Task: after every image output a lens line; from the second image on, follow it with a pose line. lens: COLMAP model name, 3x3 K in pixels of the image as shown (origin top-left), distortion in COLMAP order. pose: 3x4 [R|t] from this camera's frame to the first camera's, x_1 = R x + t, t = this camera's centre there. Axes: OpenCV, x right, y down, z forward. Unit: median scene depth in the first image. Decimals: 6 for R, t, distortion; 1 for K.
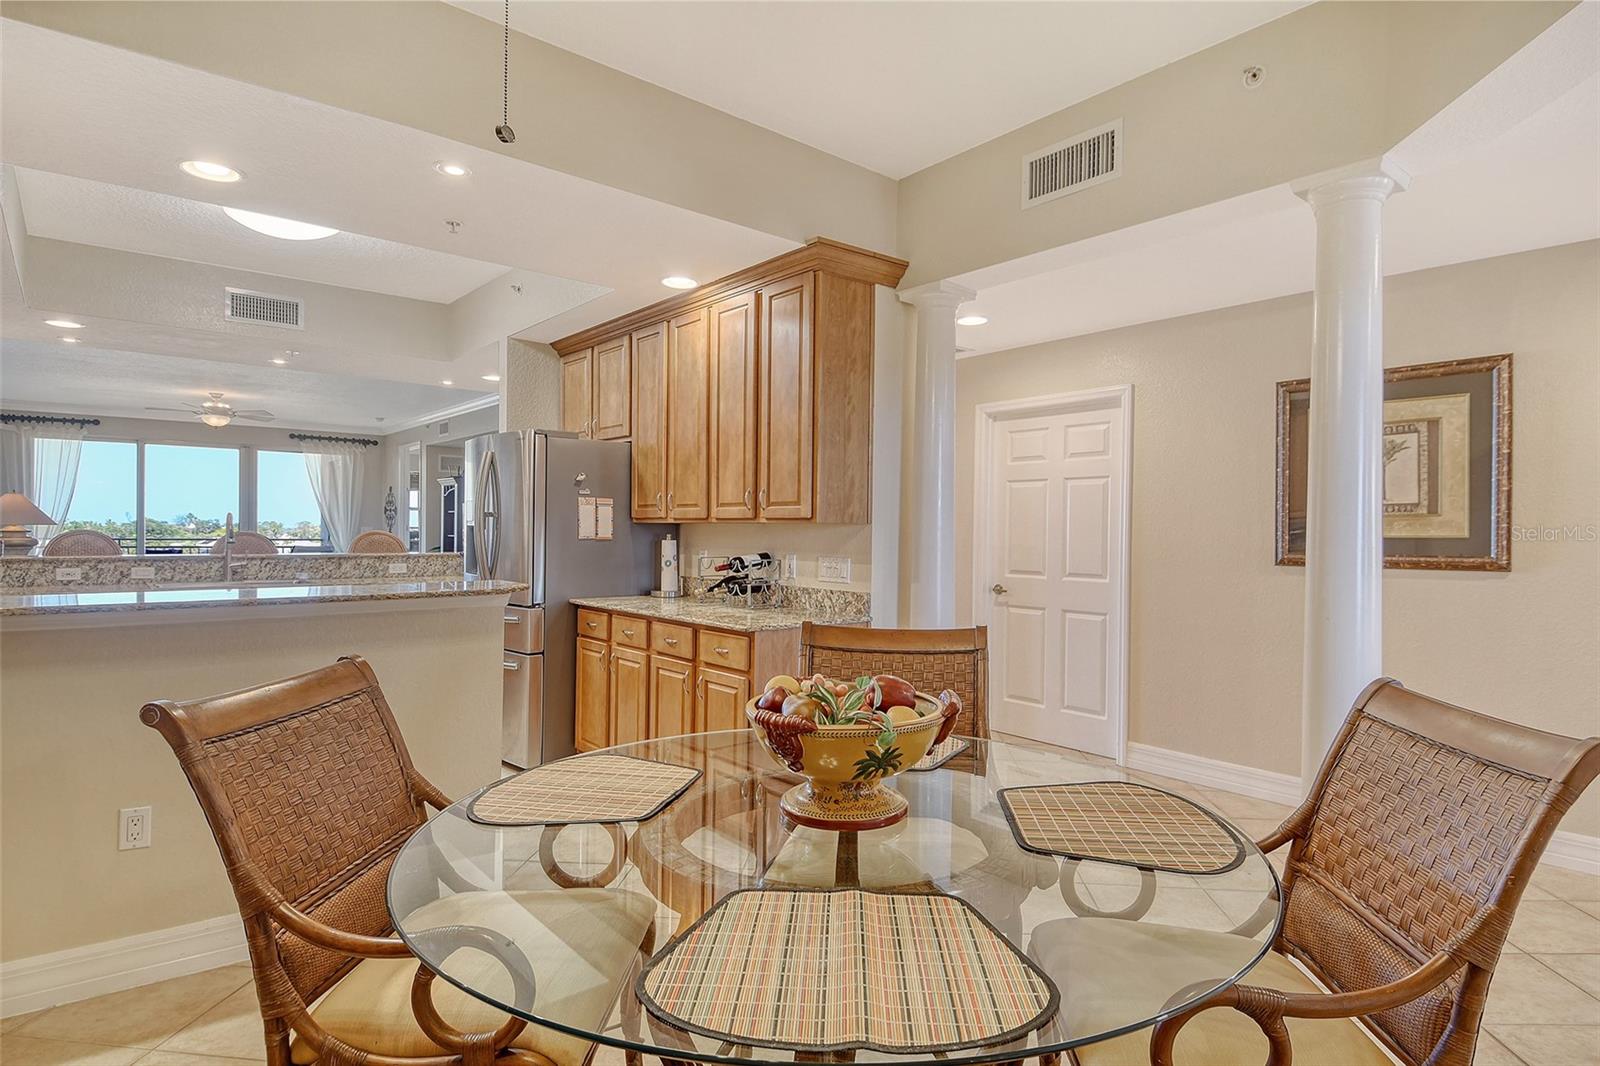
lens RADIAL K [[854.4, 0, 800.0], [0, 854.4, 525.5], [0, 0, 1]] dist [0.013171, -0.006710]
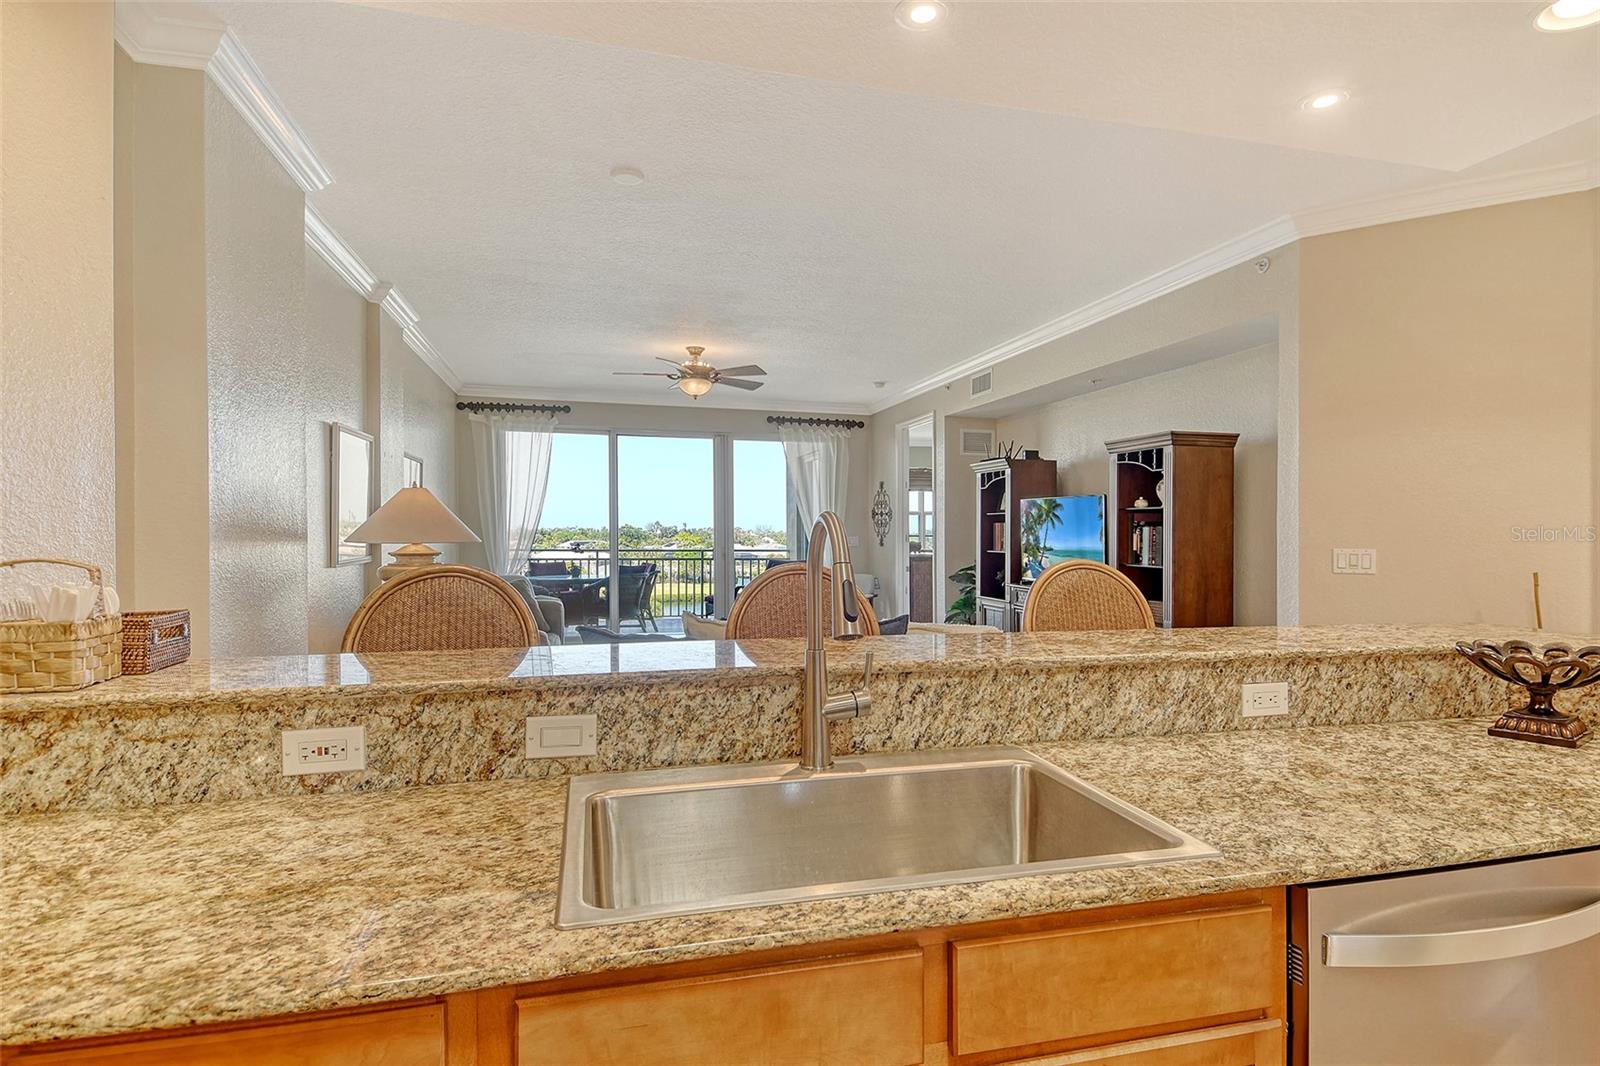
lens RADIAL K [[854.4, 0, 800.0], [0, 854.4, 536.1], [0, 0, 1]] dist [0.013171, -0.006710]
pose [[0.904131, -0.007978, -0.427180, -0.239240], [0.009770, 0.999950, 0.002002, 0.001060], [0.427143, -0.005984, 0.904164, 0.312219]]
